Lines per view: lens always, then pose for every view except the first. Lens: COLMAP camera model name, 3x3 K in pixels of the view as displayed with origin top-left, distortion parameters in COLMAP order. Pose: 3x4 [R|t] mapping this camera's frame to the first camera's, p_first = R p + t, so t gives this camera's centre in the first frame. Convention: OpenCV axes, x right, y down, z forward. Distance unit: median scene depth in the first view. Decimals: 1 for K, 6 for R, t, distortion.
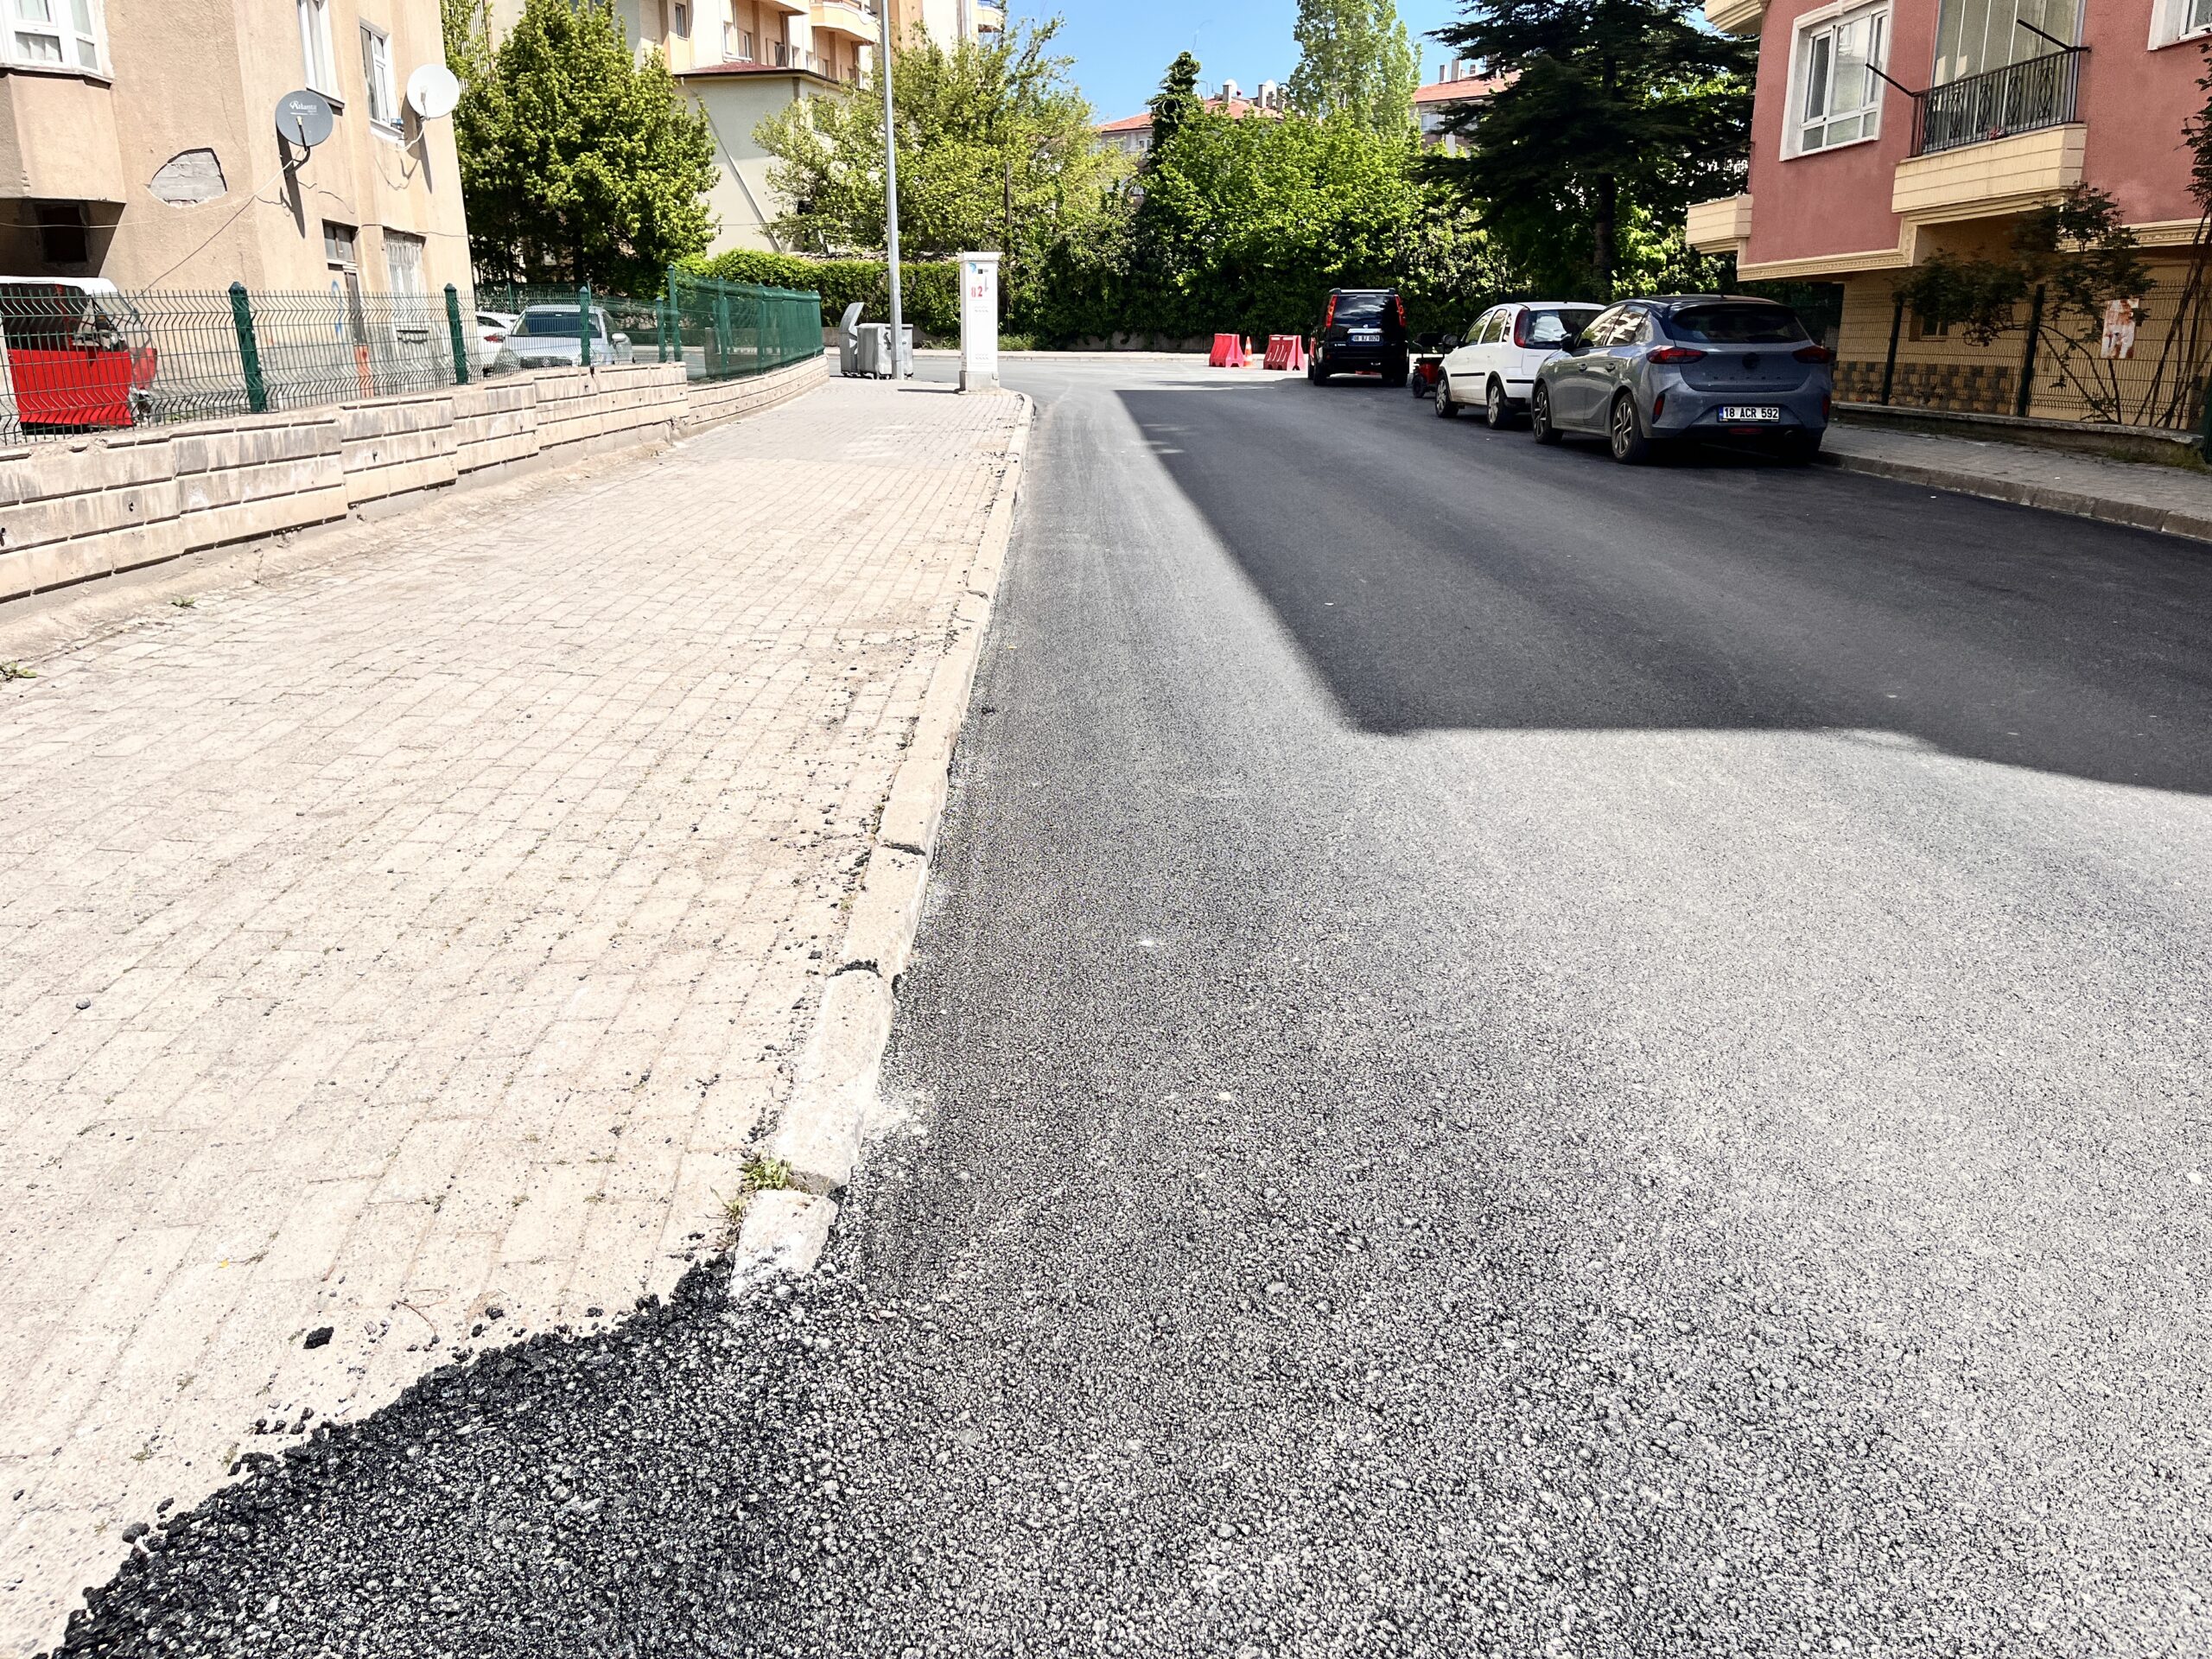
lens RADIAL K [[1772.7, 0, 1106.0], [0, 1772.7, 829.5], [0, 0, 1]] dist [0.068517, -0.103050]
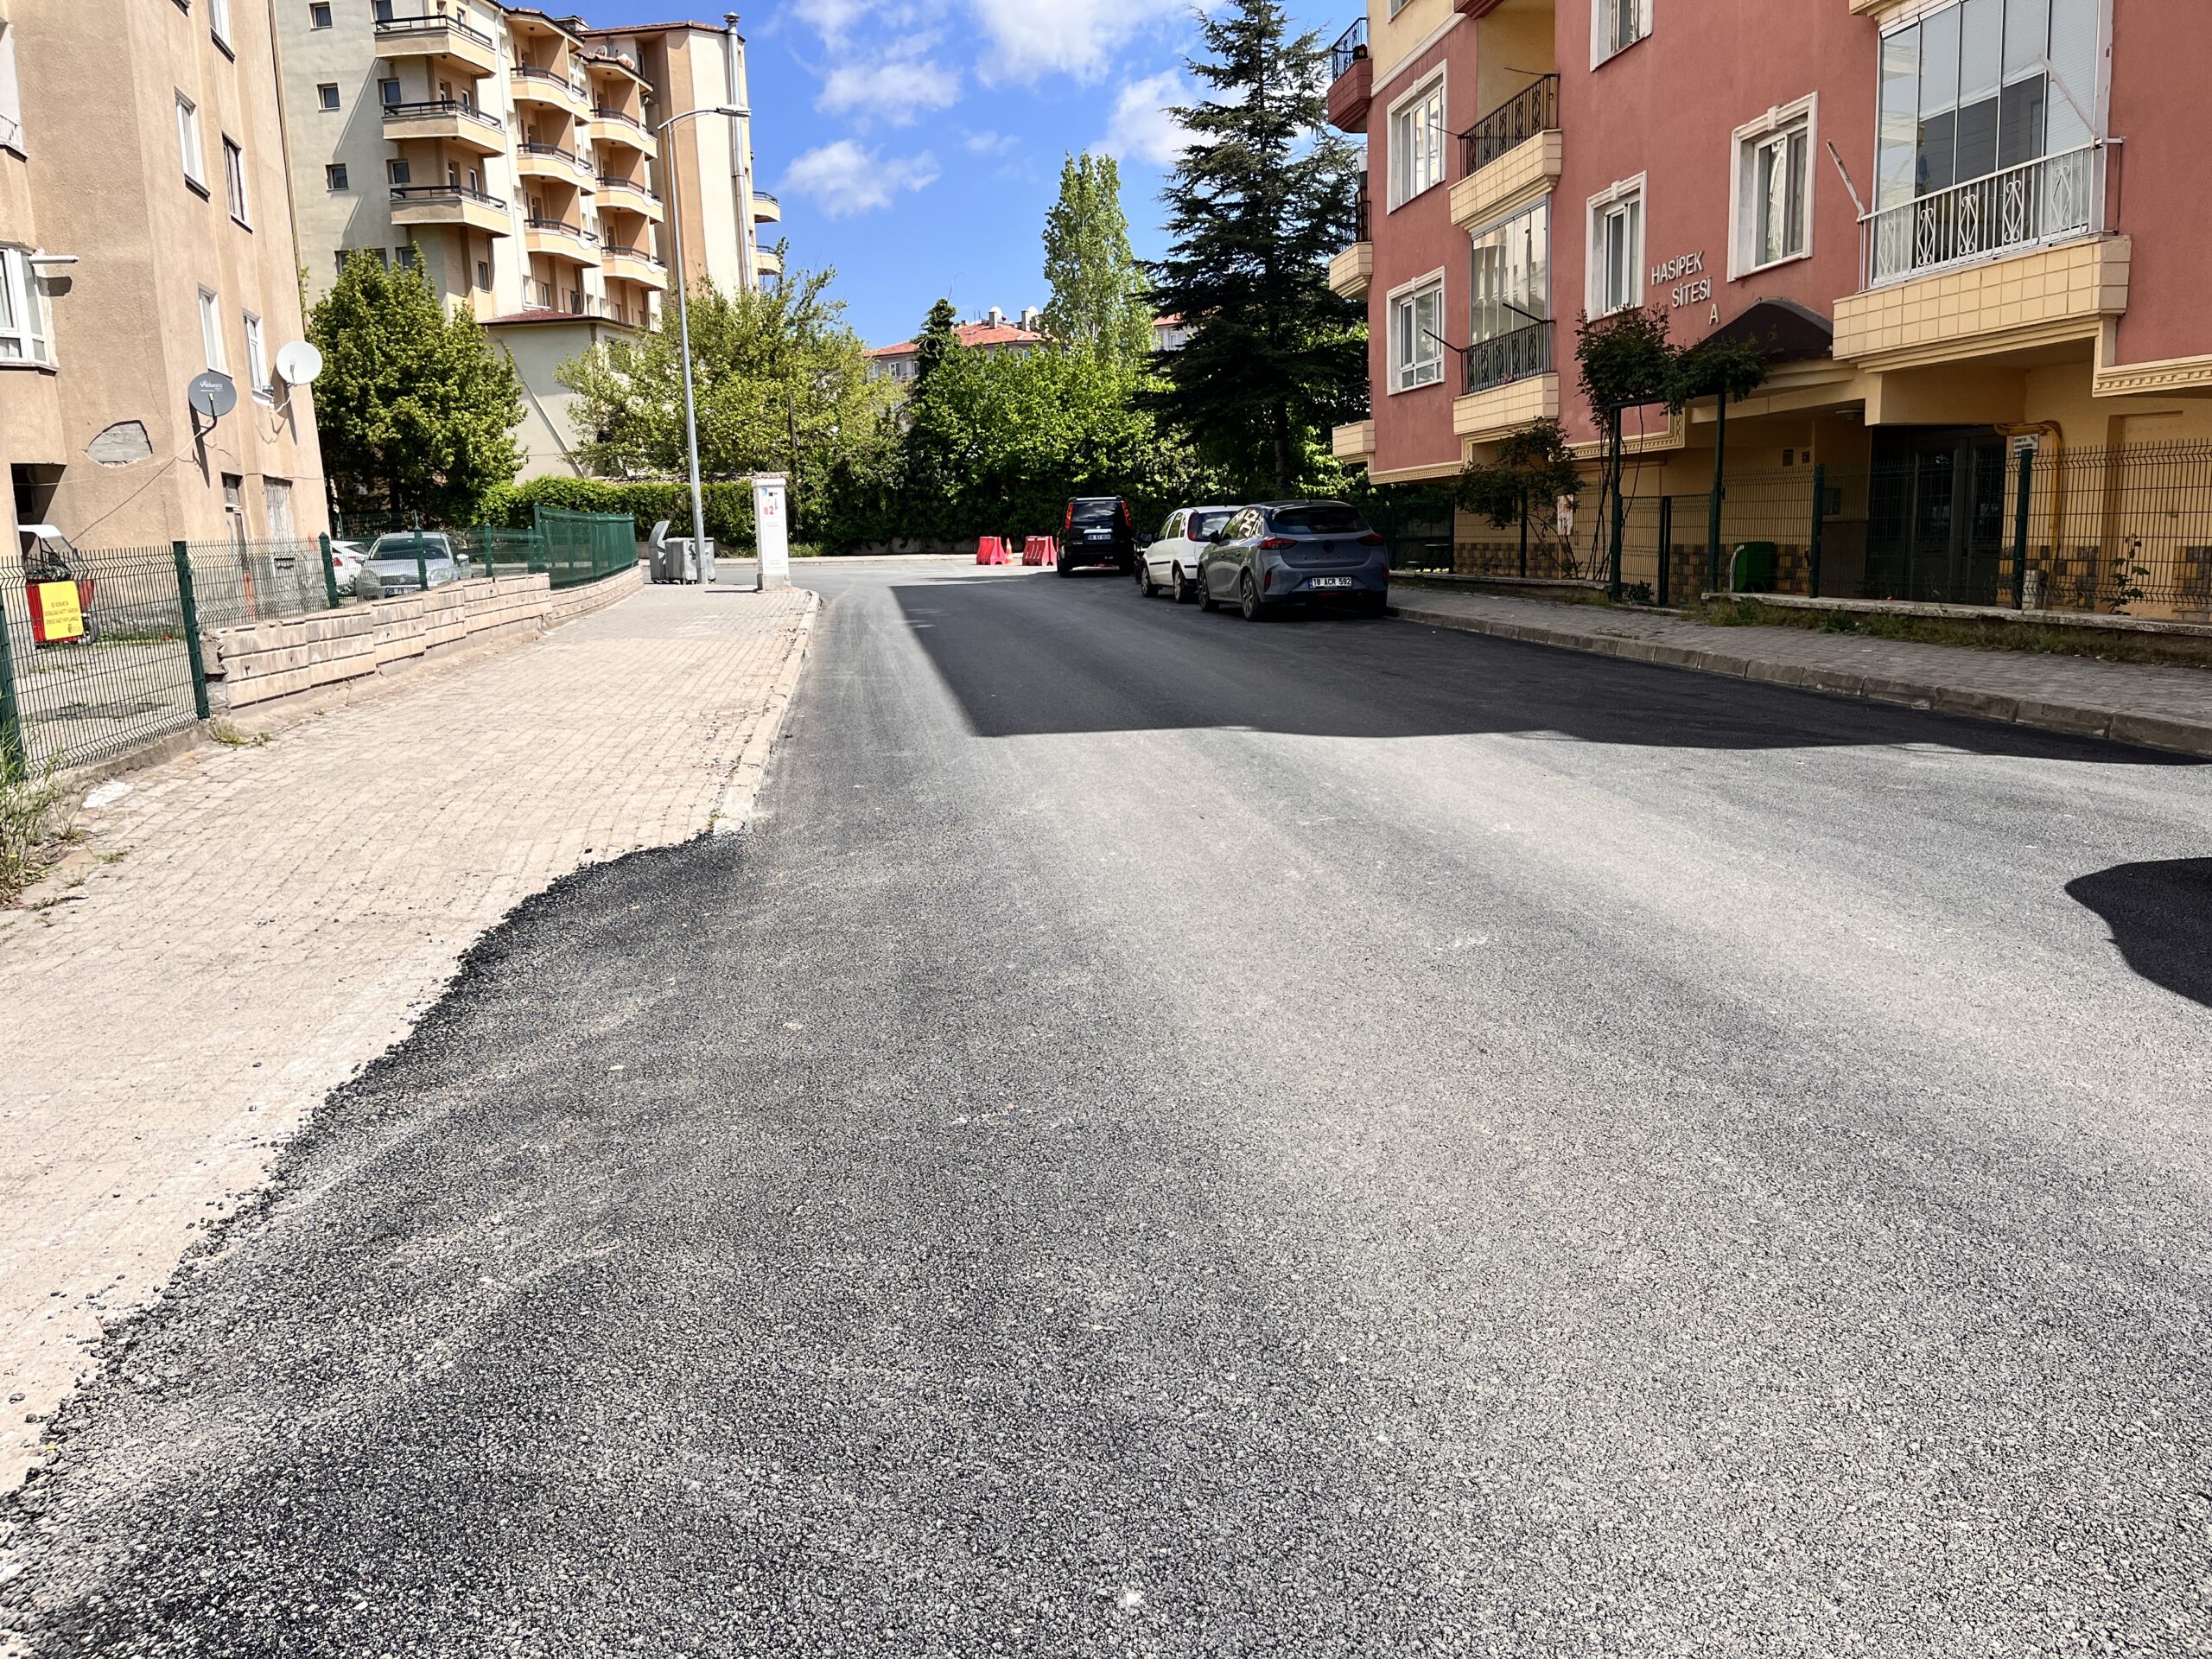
lens RADIAL K [[1772.7, 0, 1106.0], [0, 1772.7, 829.5], [0, 0, 1]] dist [0.068517, -0.103050]
pose [[0.992755, -0.052650, 0.108010, 0.008781], [0.063900, 0.992575, -0.103494, 0.035969], [-0.101759, 0.109646, 0.988748, -0.131372]]
